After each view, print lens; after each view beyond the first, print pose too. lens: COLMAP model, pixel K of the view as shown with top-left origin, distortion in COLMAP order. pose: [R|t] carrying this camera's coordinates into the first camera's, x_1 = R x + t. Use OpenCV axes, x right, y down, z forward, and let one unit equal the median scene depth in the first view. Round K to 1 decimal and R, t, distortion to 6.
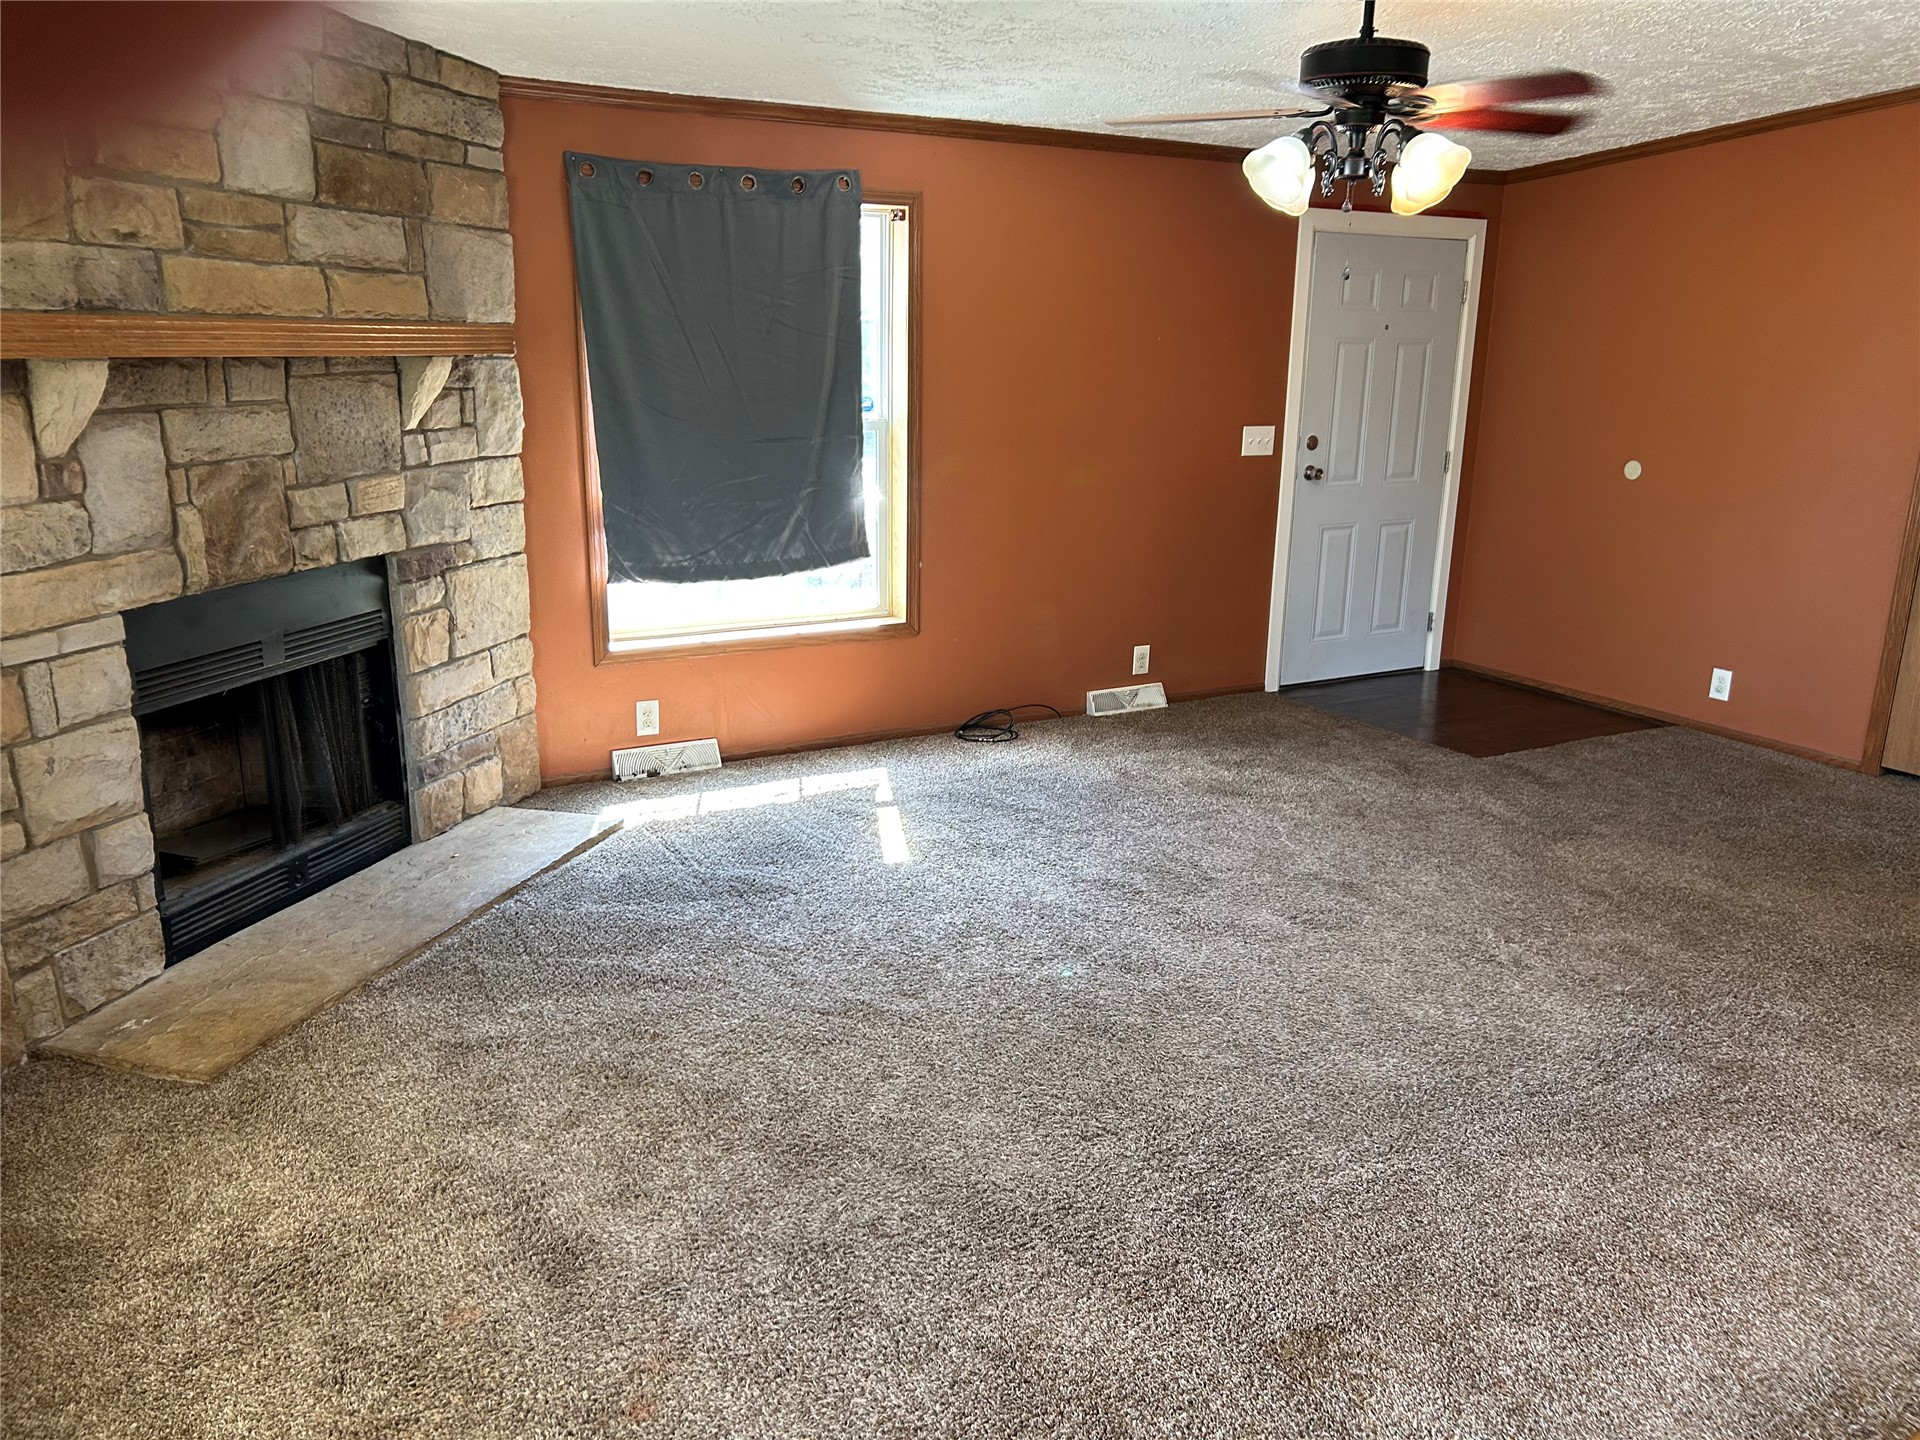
lens RADIAL K [[1443.0, 0, 968.4], [0, 1443.0, 724.8], [0, 0, 1]] dist [0.061883, -0.069410]
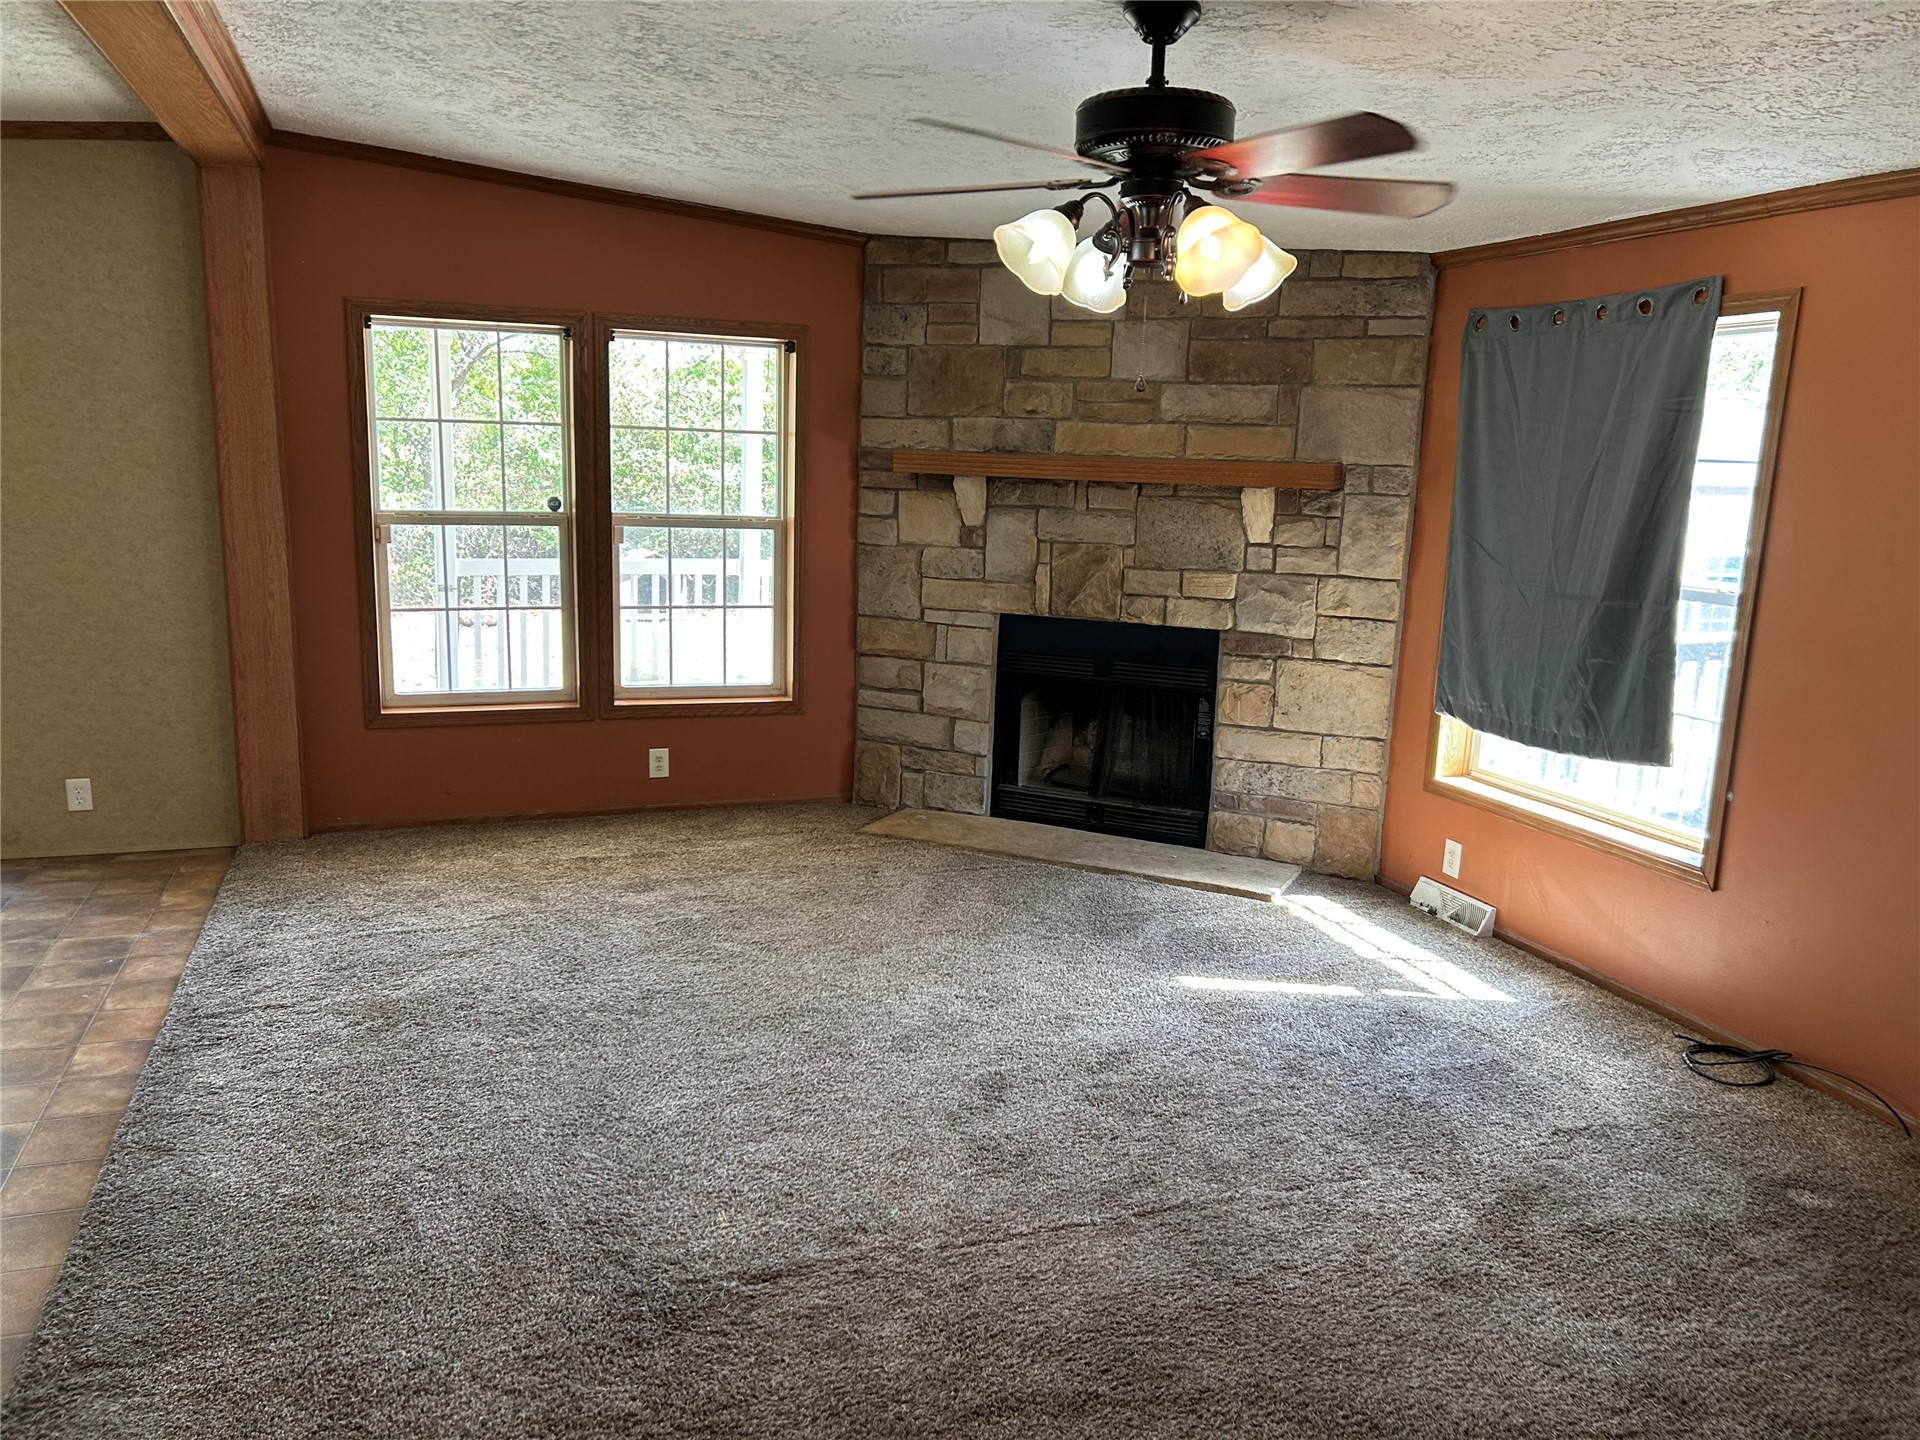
lens RADIAL K [[1443.0, 0, 966.2], [0, 1443.0, 728.3], [0, 0, 1]] dist [0.061883, -0.069410]
pose [[-0.162484, 0.167248, -0.972434, 0.990656], [-0.289610, 0.934040, 0.209036, -0.252828], [0.943252, 0.315591, -0.103330, 0.976198]]
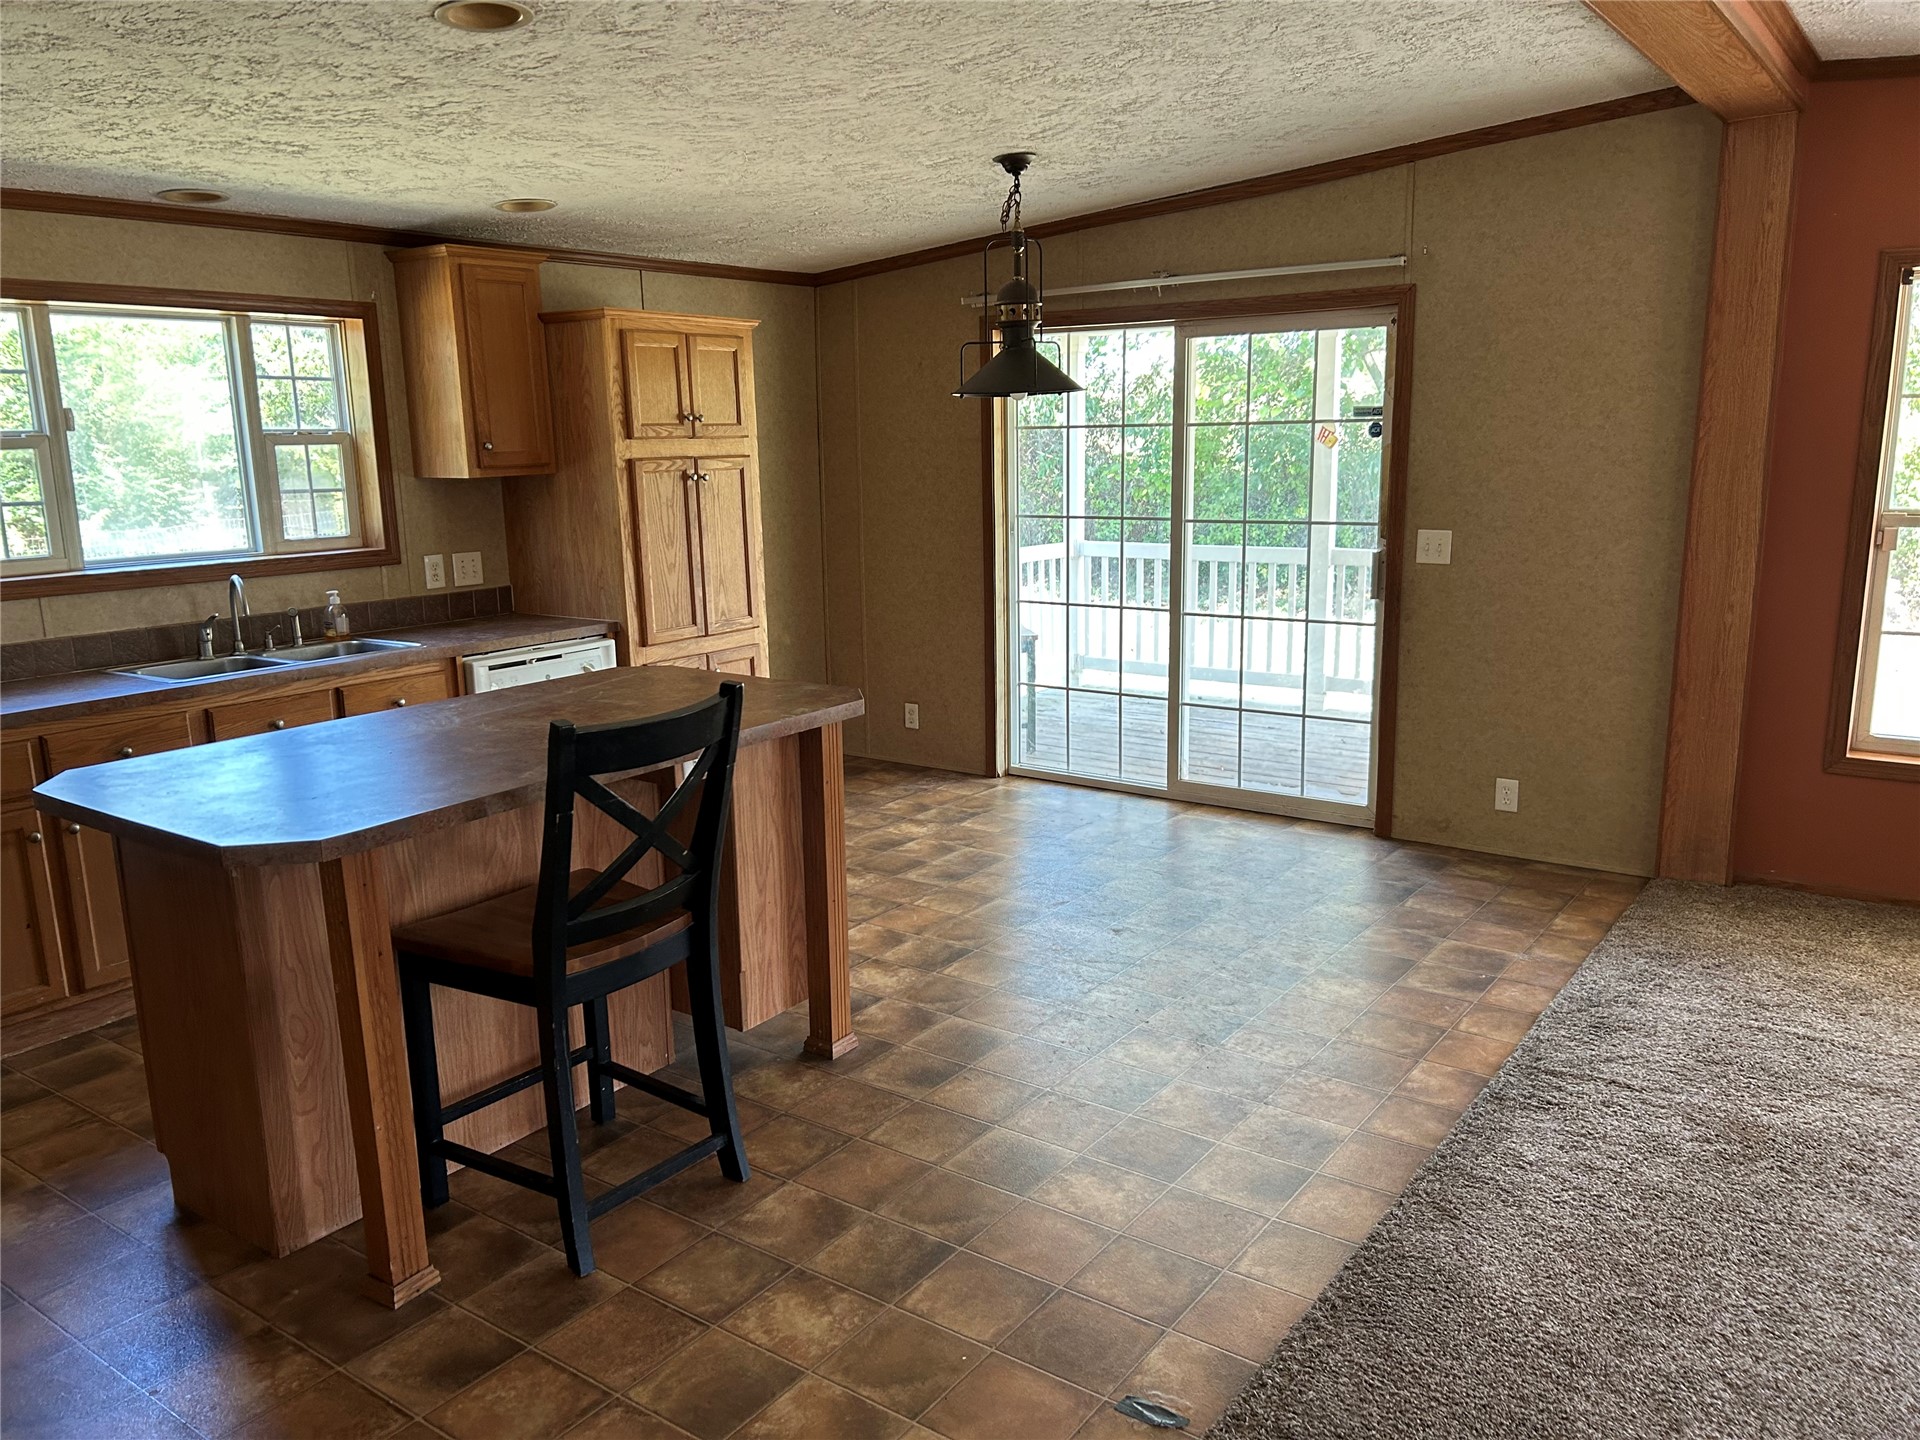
lens RADIAL K [[1443.0, 0, 941.2], [0, 1443.0, 733.7], [0, 0, 1]] dist [0.061883, -0.069410]
pose [[-0.912778, 0.085901, -0.399320, 0.830669], [-0.102624, 0.898045, 0.427767, -0.248082], [0.395353, 0.431436, -0.810900, 0.942546]]
